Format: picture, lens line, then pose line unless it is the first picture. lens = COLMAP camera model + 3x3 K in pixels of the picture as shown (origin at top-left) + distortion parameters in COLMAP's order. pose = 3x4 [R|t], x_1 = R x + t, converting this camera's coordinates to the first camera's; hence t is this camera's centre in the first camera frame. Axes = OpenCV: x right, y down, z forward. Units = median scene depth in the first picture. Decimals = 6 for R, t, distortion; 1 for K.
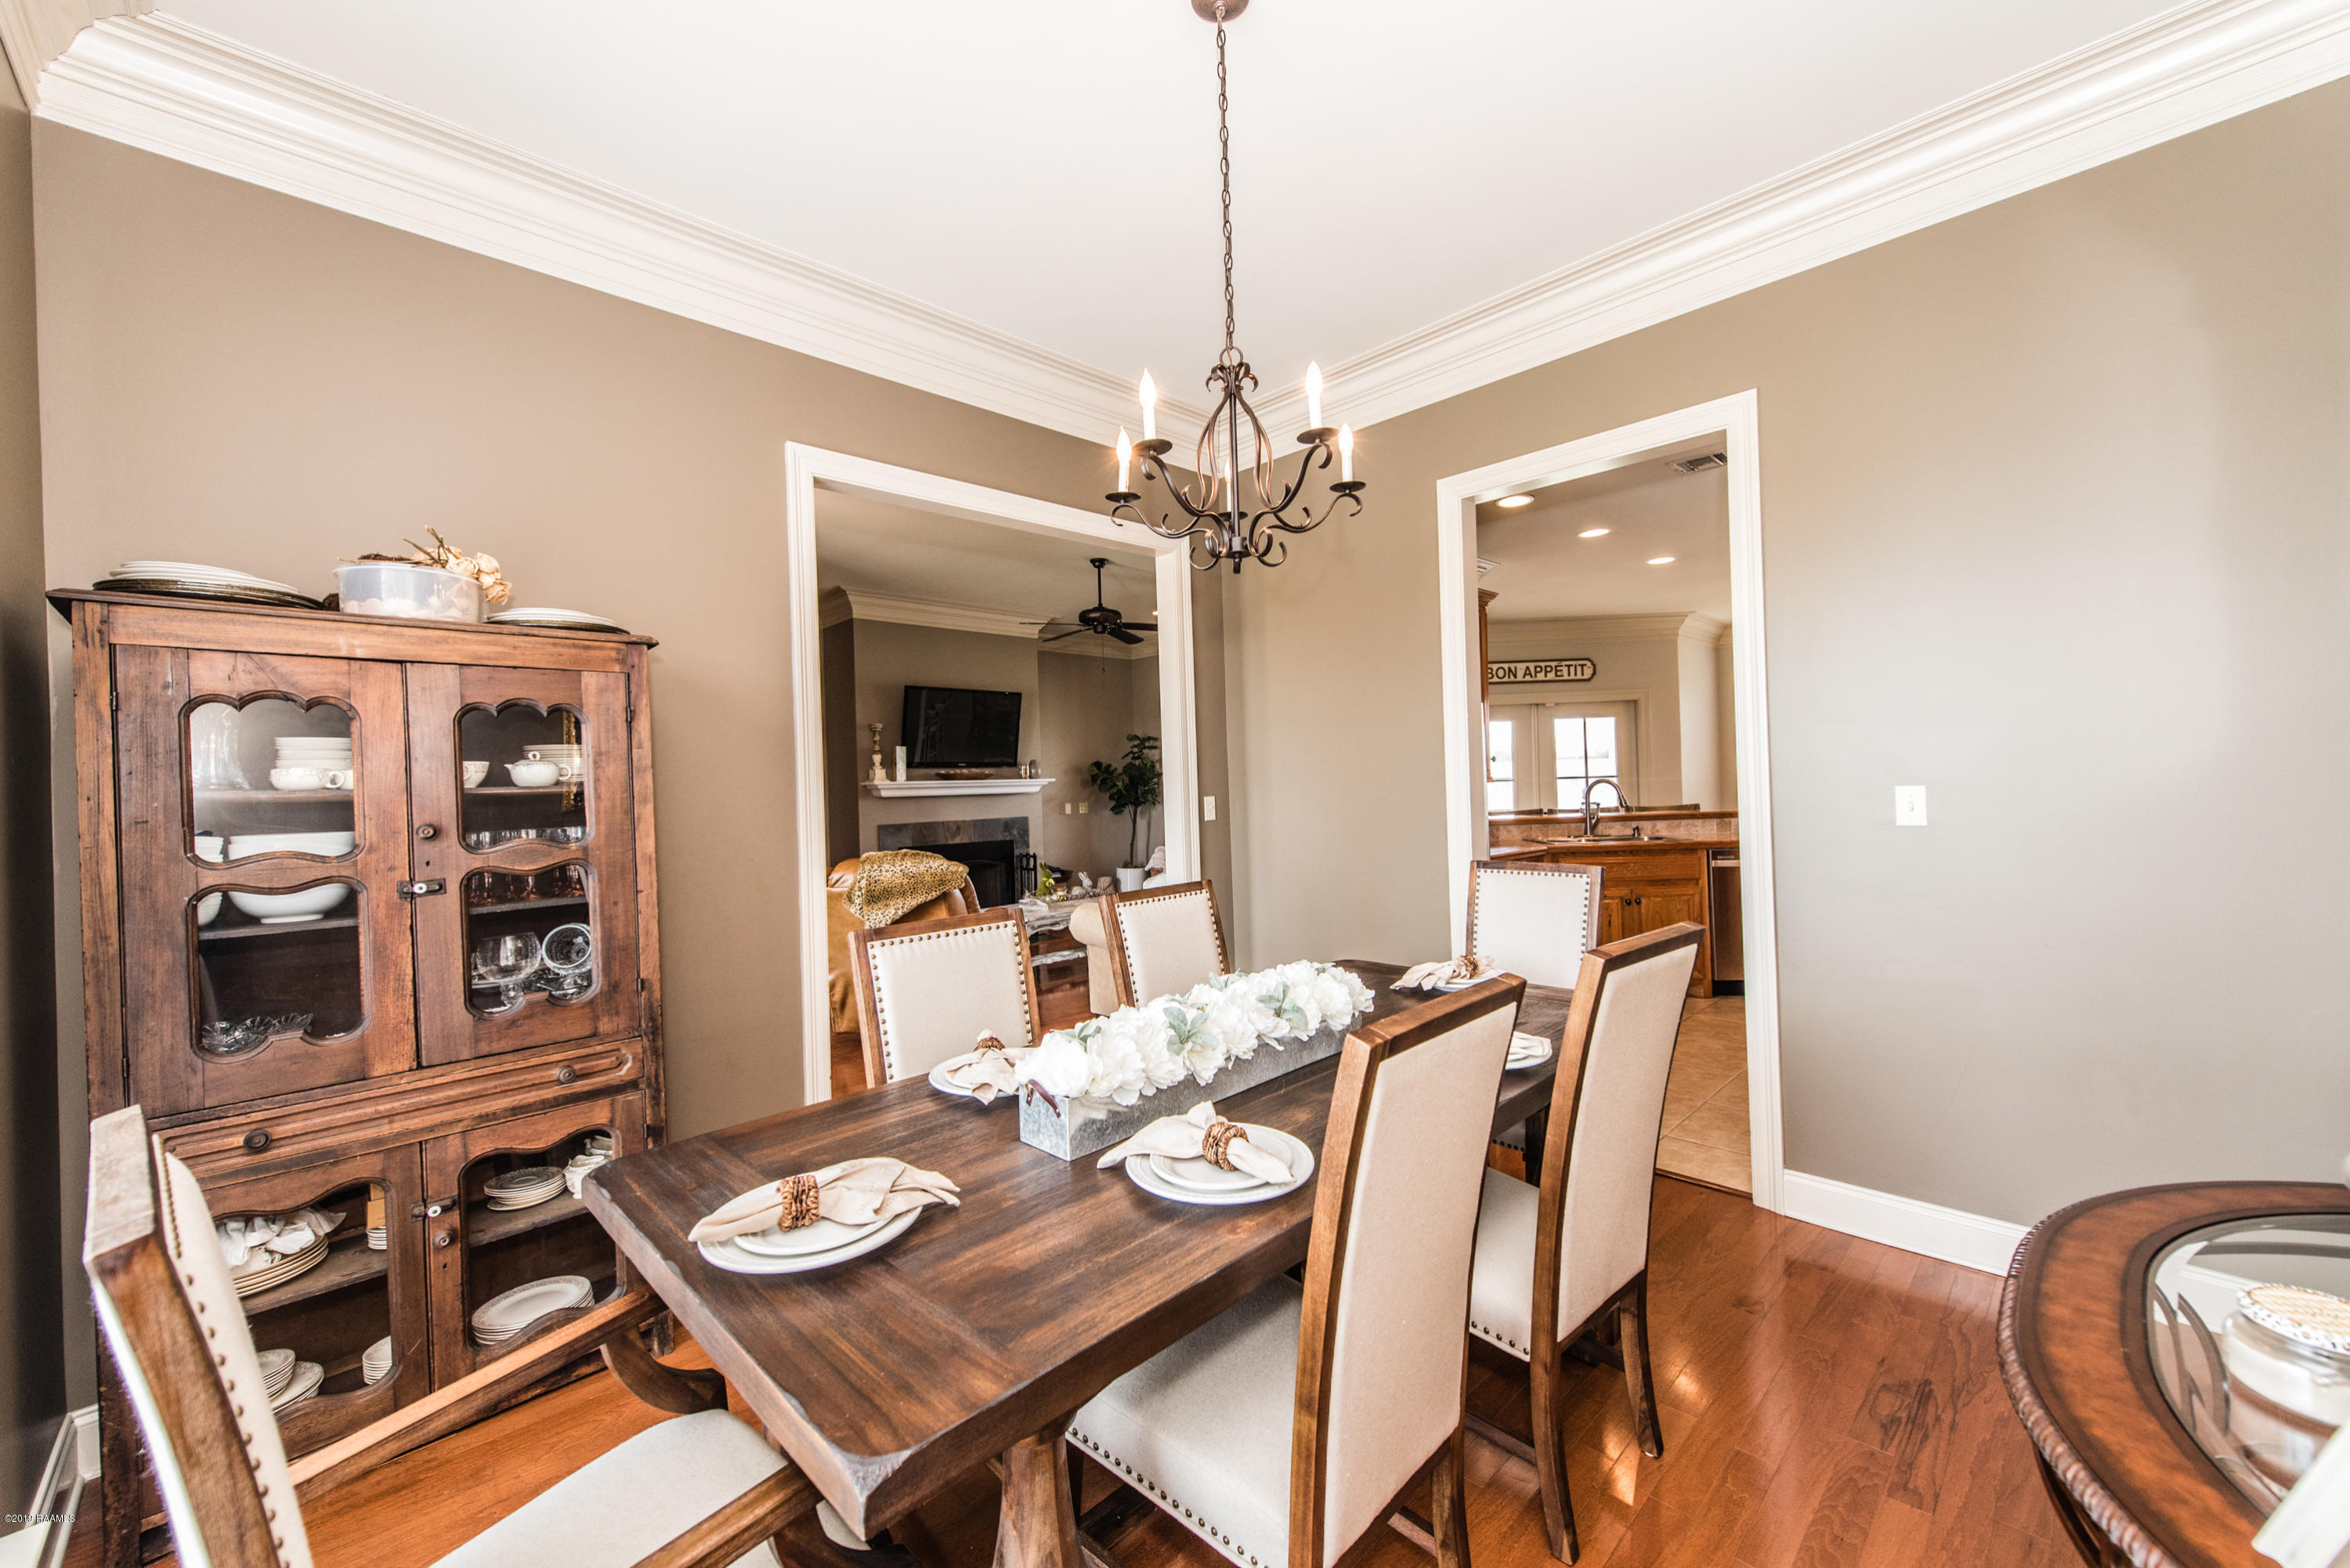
lens RADIAL K [[913.4, 0, 1182.3], [0, 913.4, 790.0], [0, 0, 1]] dist [0.007012, -0.002187]
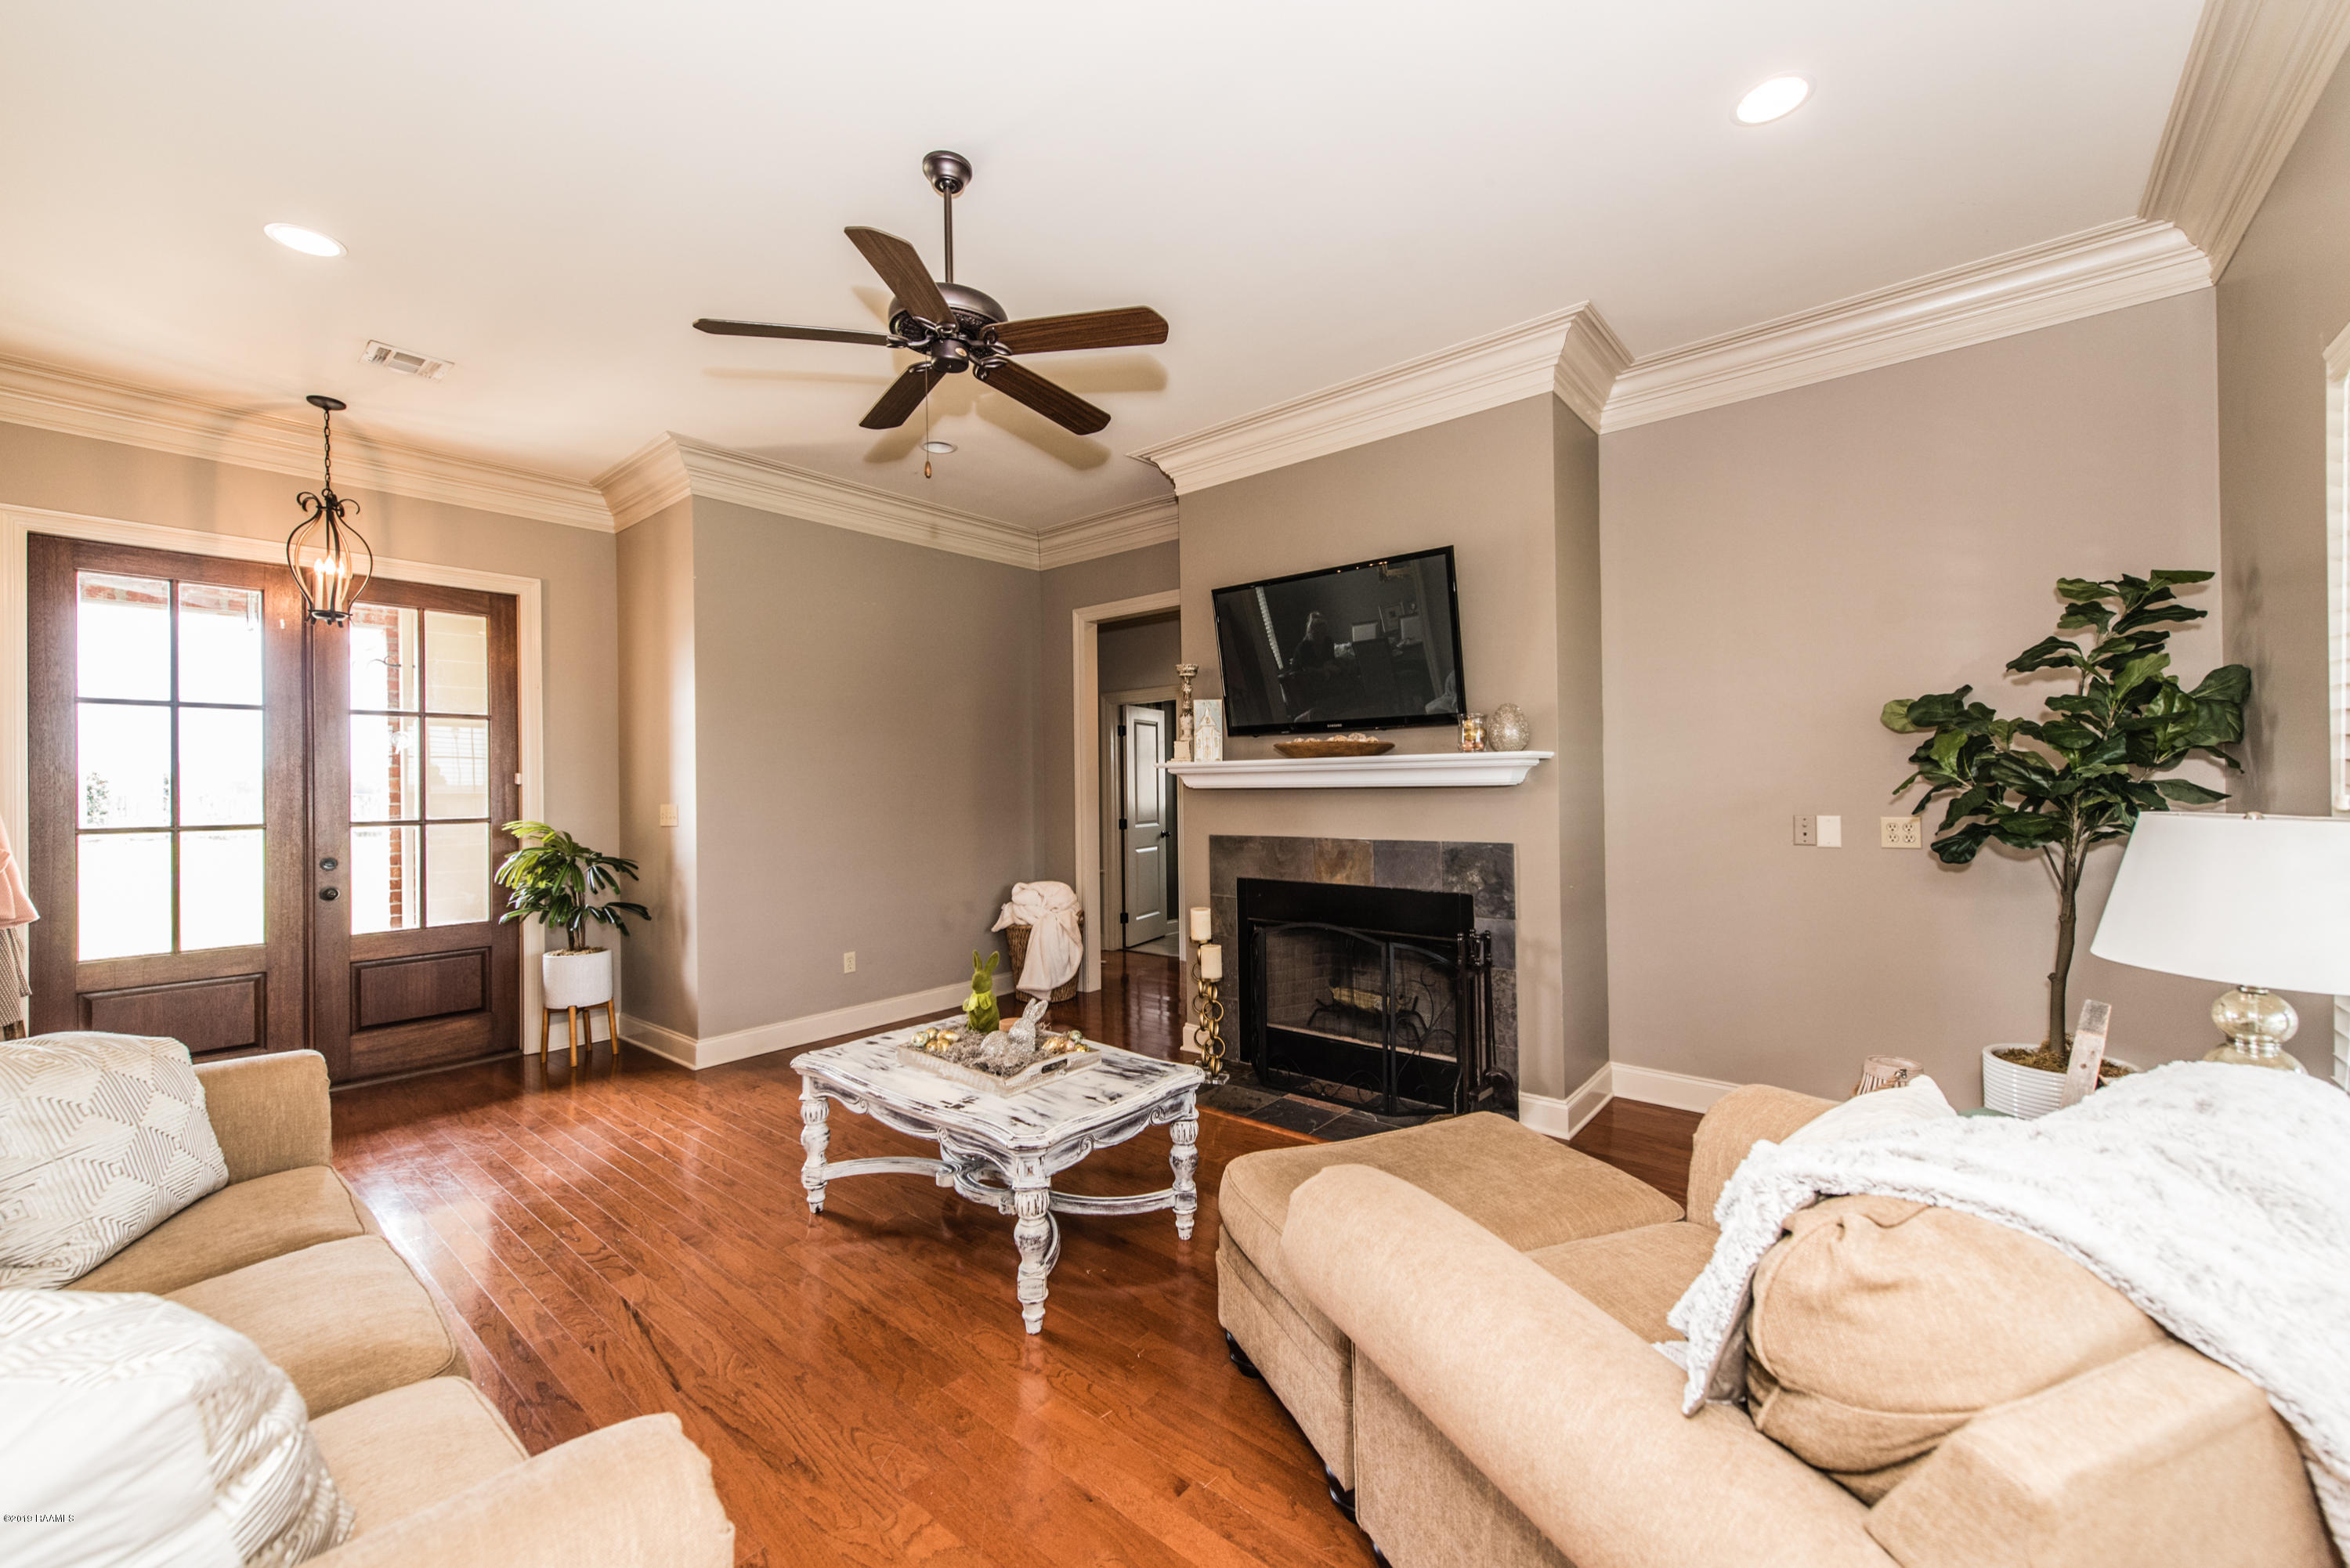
lens RADIAL K [[913.4, 0, 1176.6], [0, 913.4, 784.4], [0, 0, 1]] dist [0.007012, -0.002187]
pose [[0.094677, 0.028273, -0.995107, 0.228907], [0.006466, 0.999558, 0.029015, -0.010435], [0.995487, -0.009182, 0.094452, 0.833123]]
